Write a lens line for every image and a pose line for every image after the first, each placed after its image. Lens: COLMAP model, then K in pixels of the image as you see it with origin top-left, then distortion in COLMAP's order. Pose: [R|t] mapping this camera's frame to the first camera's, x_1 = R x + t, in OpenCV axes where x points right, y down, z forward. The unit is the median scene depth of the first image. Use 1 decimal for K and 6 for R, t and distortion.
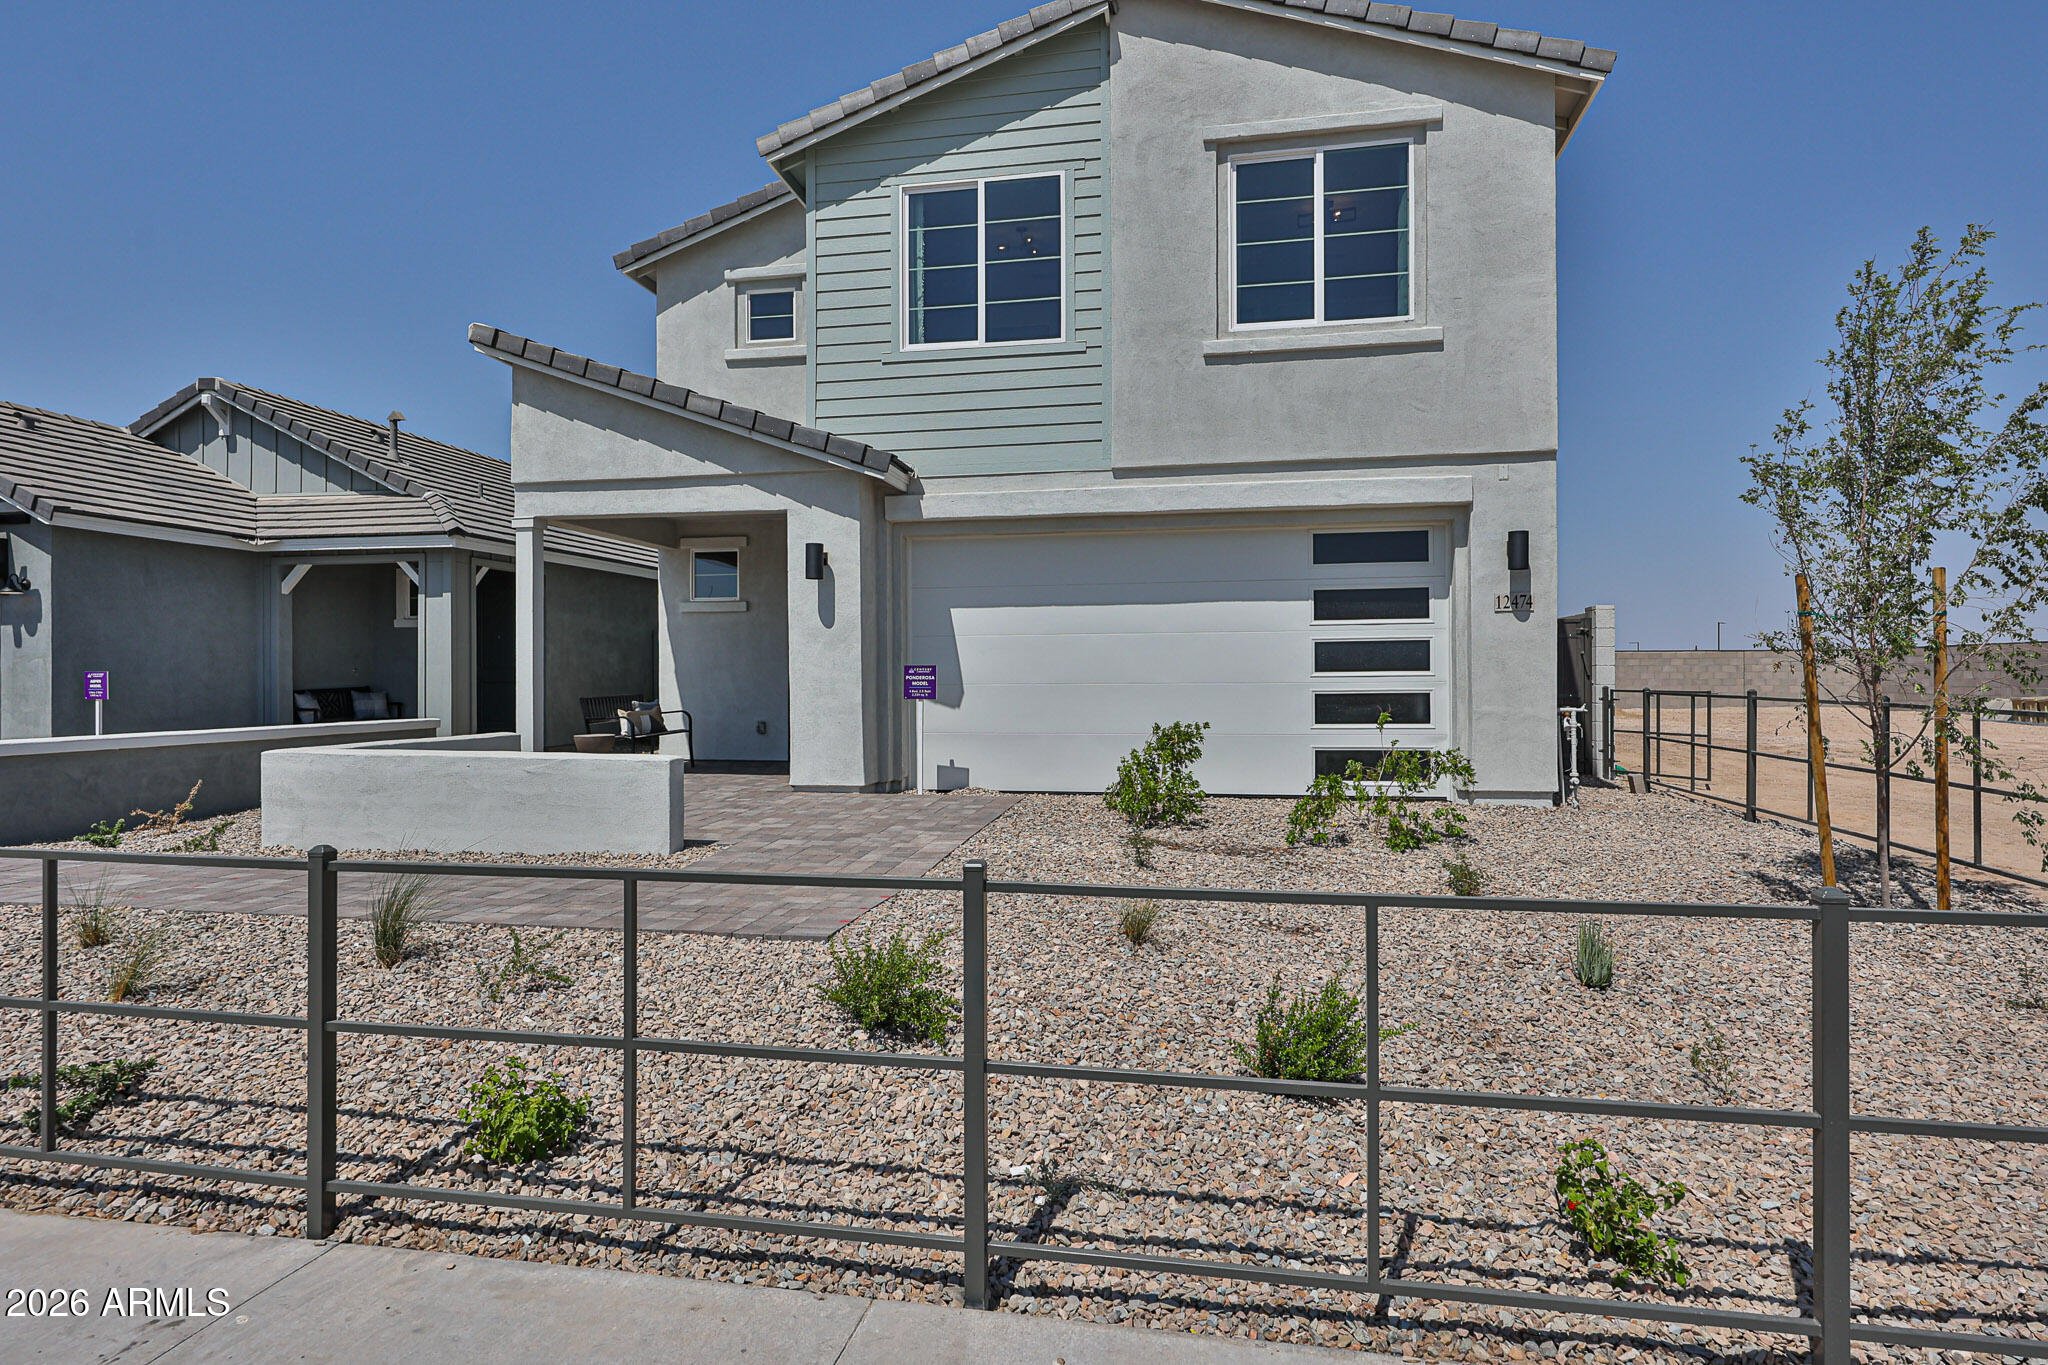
lens RADIAL K [[1134.5, 0, 1027.2], [0, 1134.5, 679.6], [0, 0, 1]] dist [-0.000211, 0.001603]
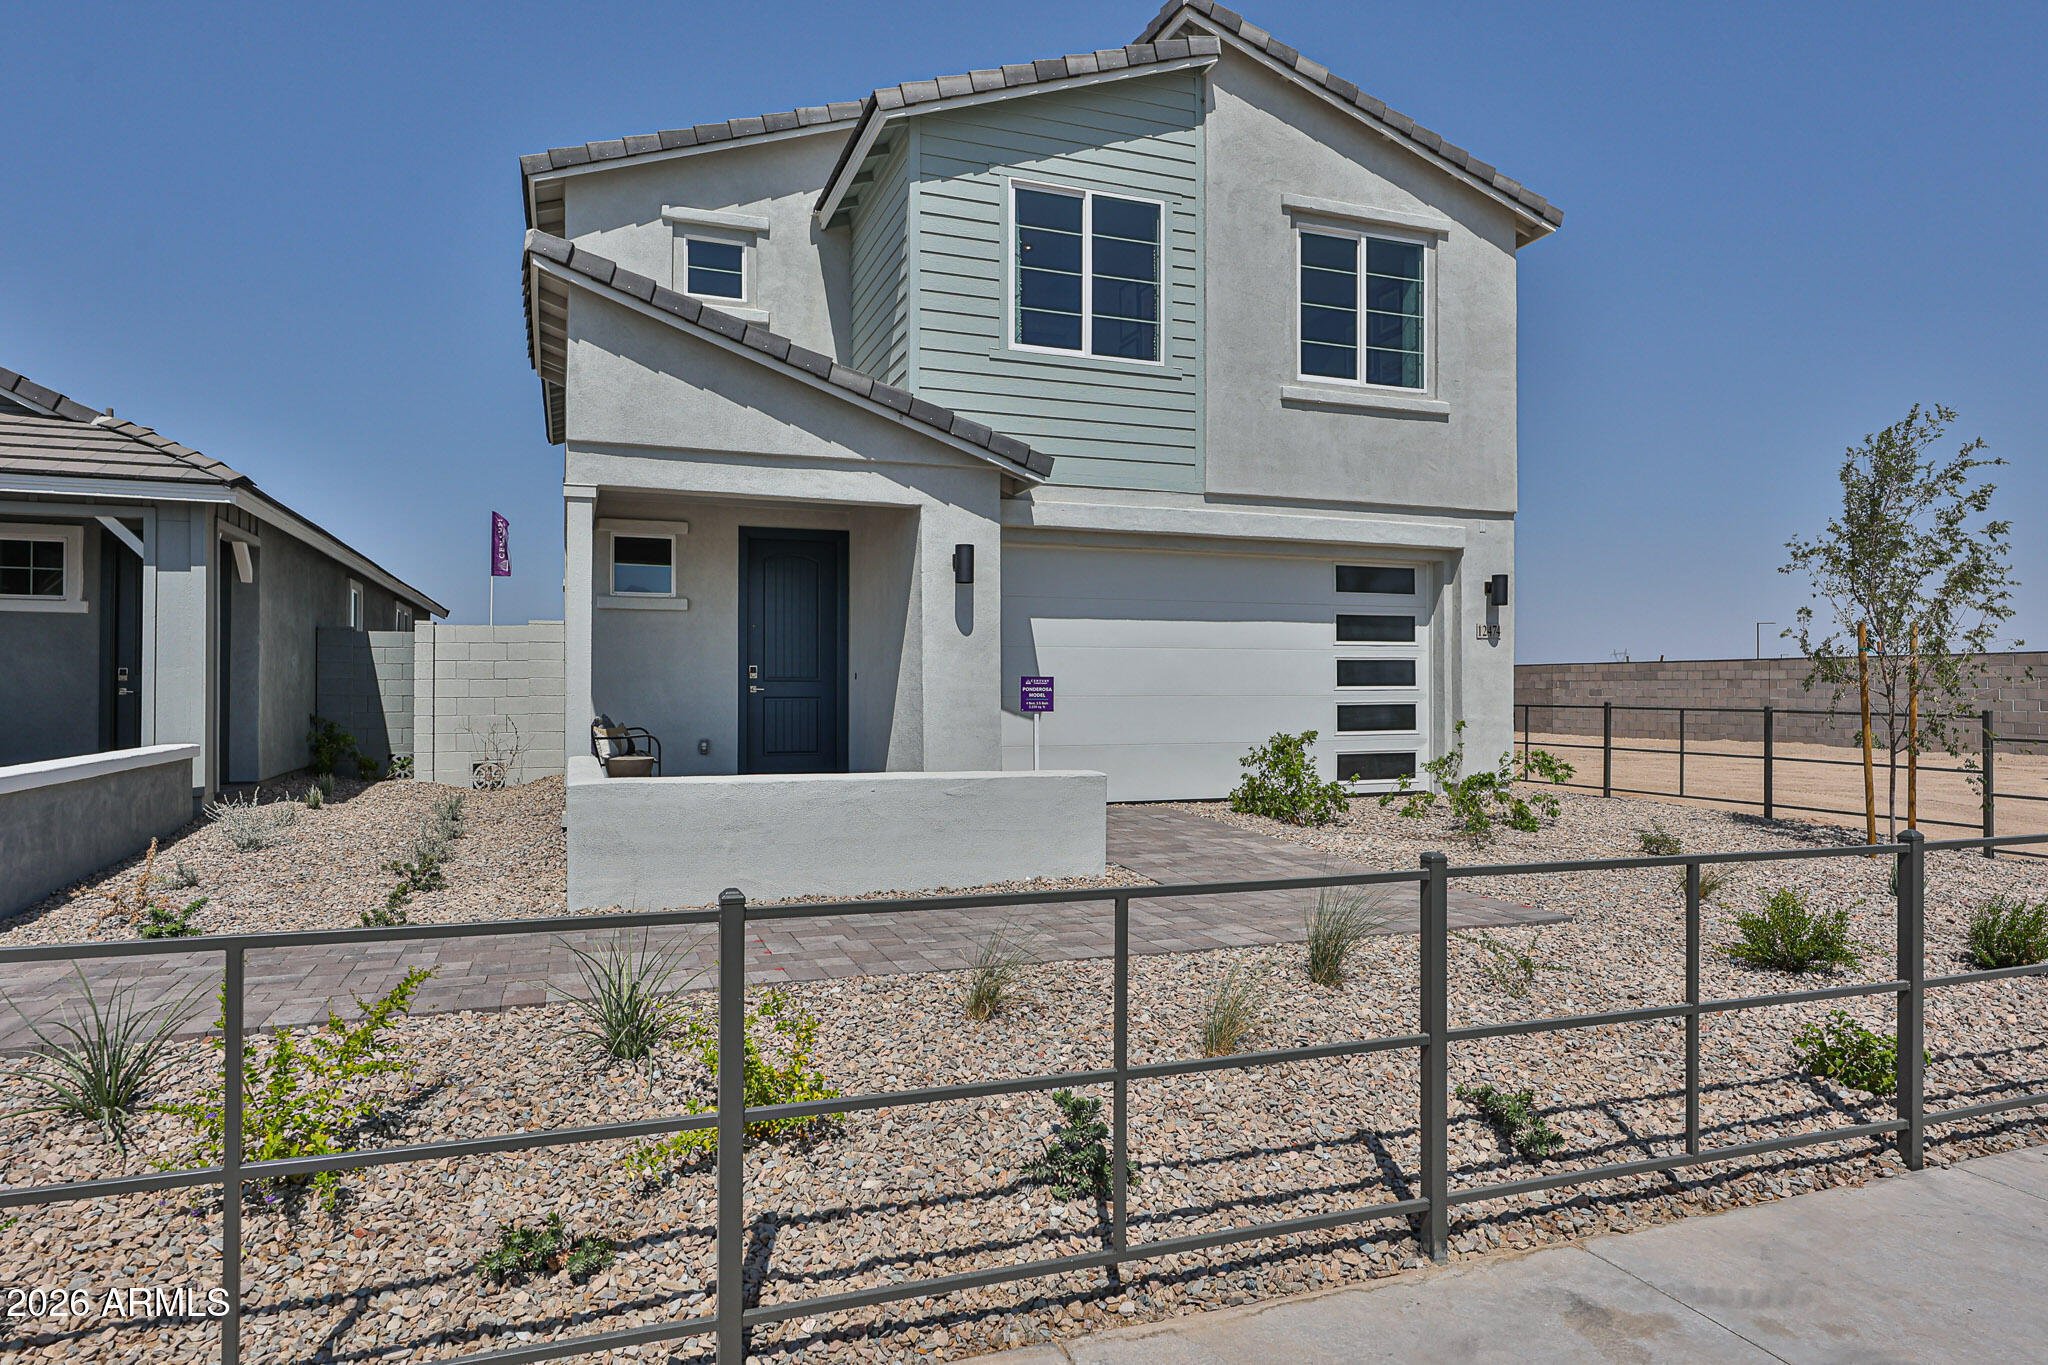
lens RADIAL K [[1193.6, 0, 1024.1], [0, 1193.6, 689.2], [0, 0, 1]] dist [-0.000724, 0.001146]
pose [[0.854527, 0.004917, 0.519384, -0.641193], [-0.002803, 0.999984, -0.004855, 0.003271], [-0.519399, 0.002693, 0.854527, 0.134692]]
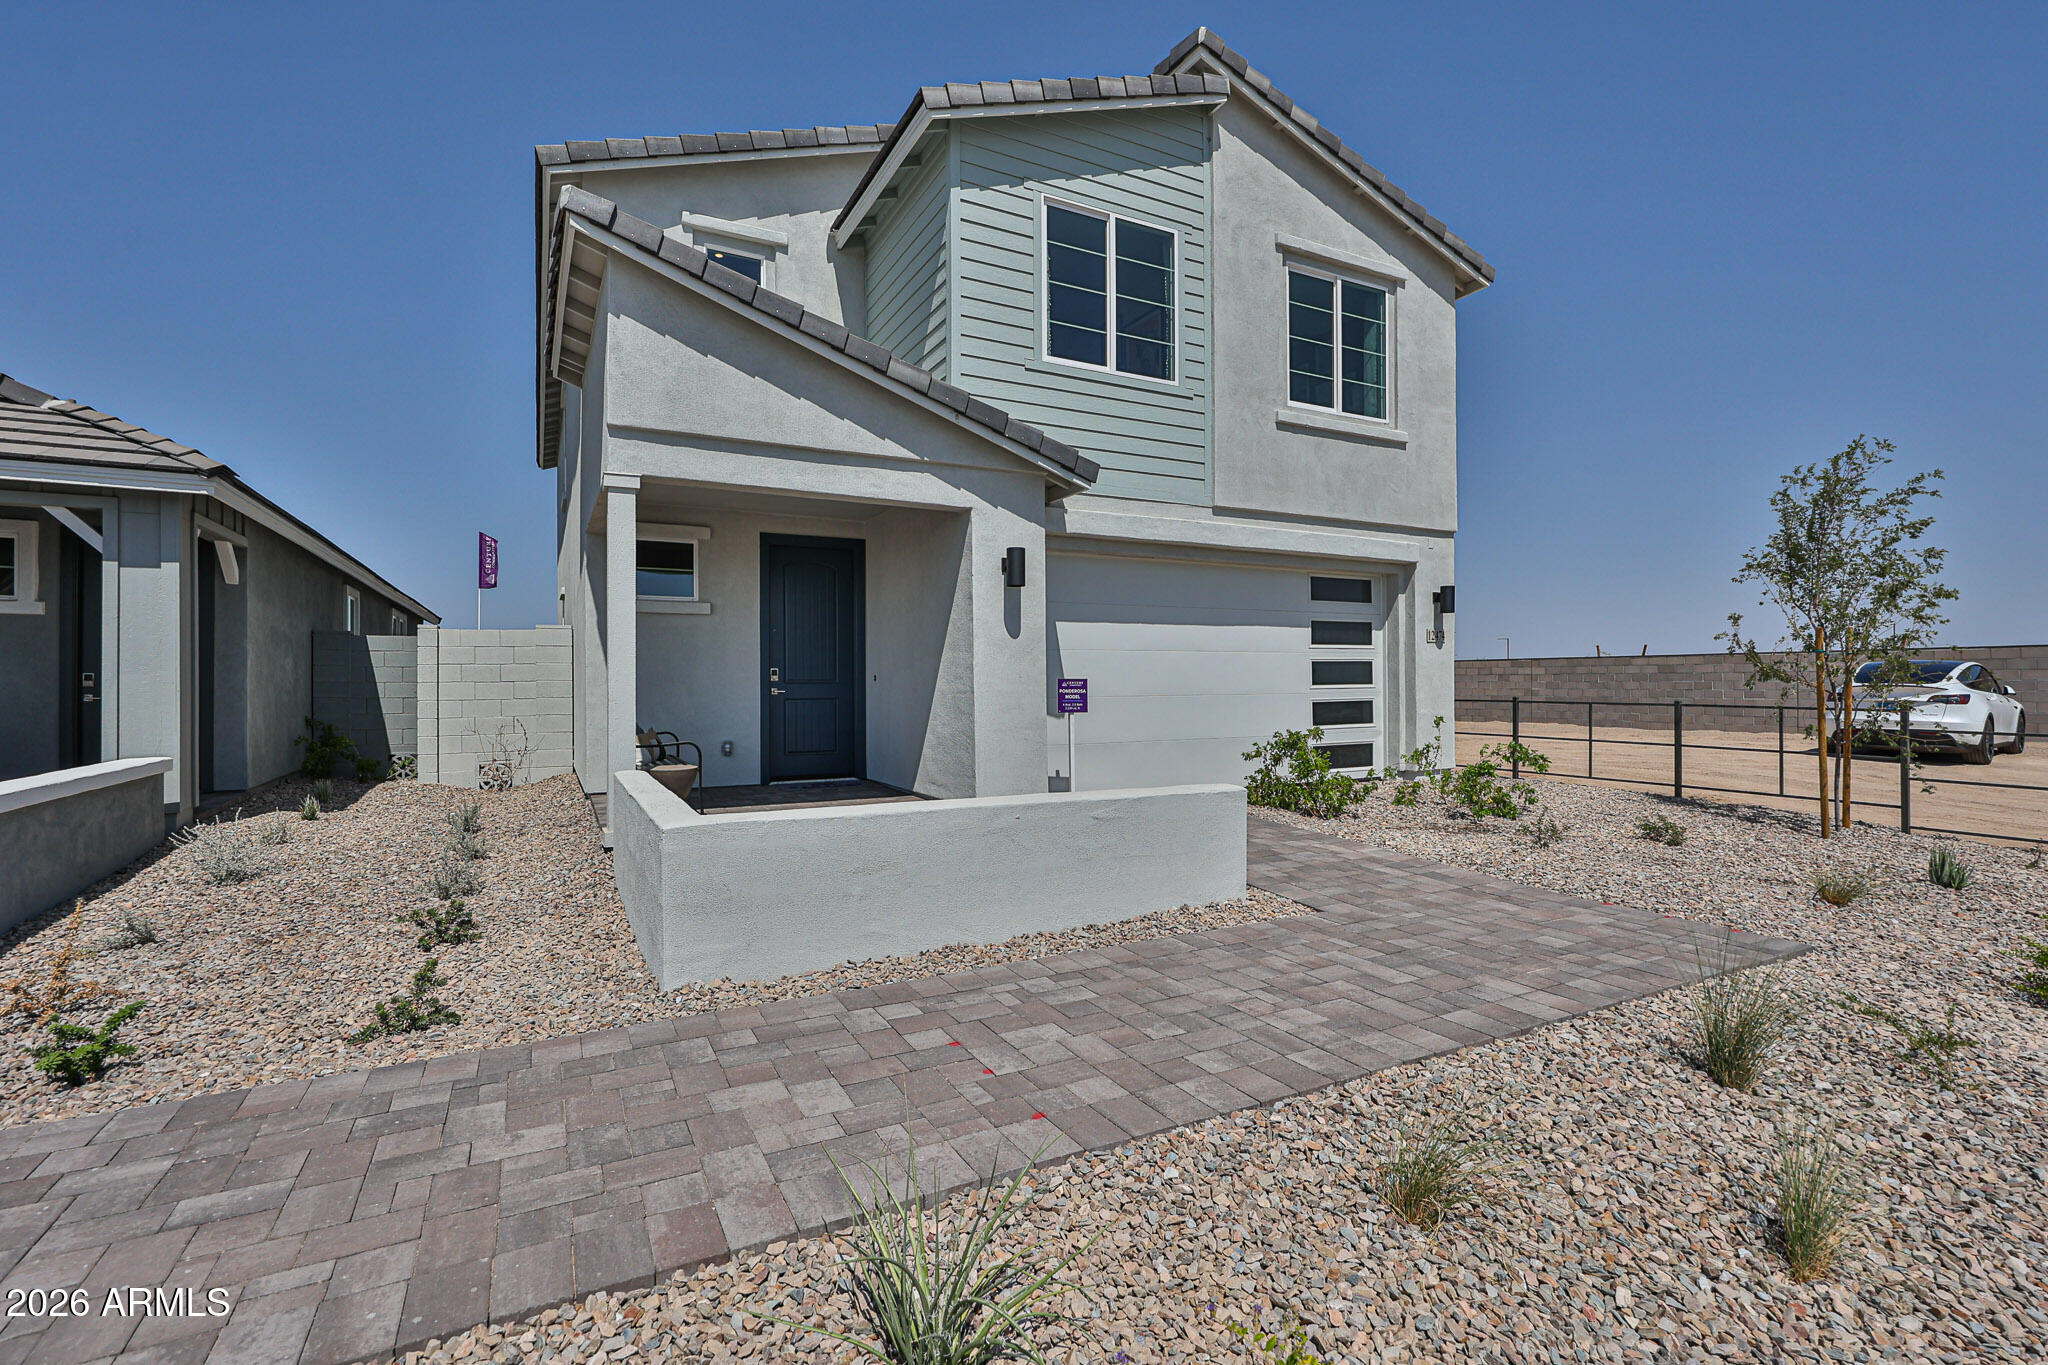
lens RADIAL K [[908.7, 0, 1018.8], [0, 908.7, 683.7], [0, 0, 1]] dist [0.001684, 0.000086]
pose [[0.783518, -0.000647, 0.621369, -0.636913], [0.003226, 0.999990, -0.003027, -0.005981], [-0.621361, 0.004377, 0.783512, 0.405140]]
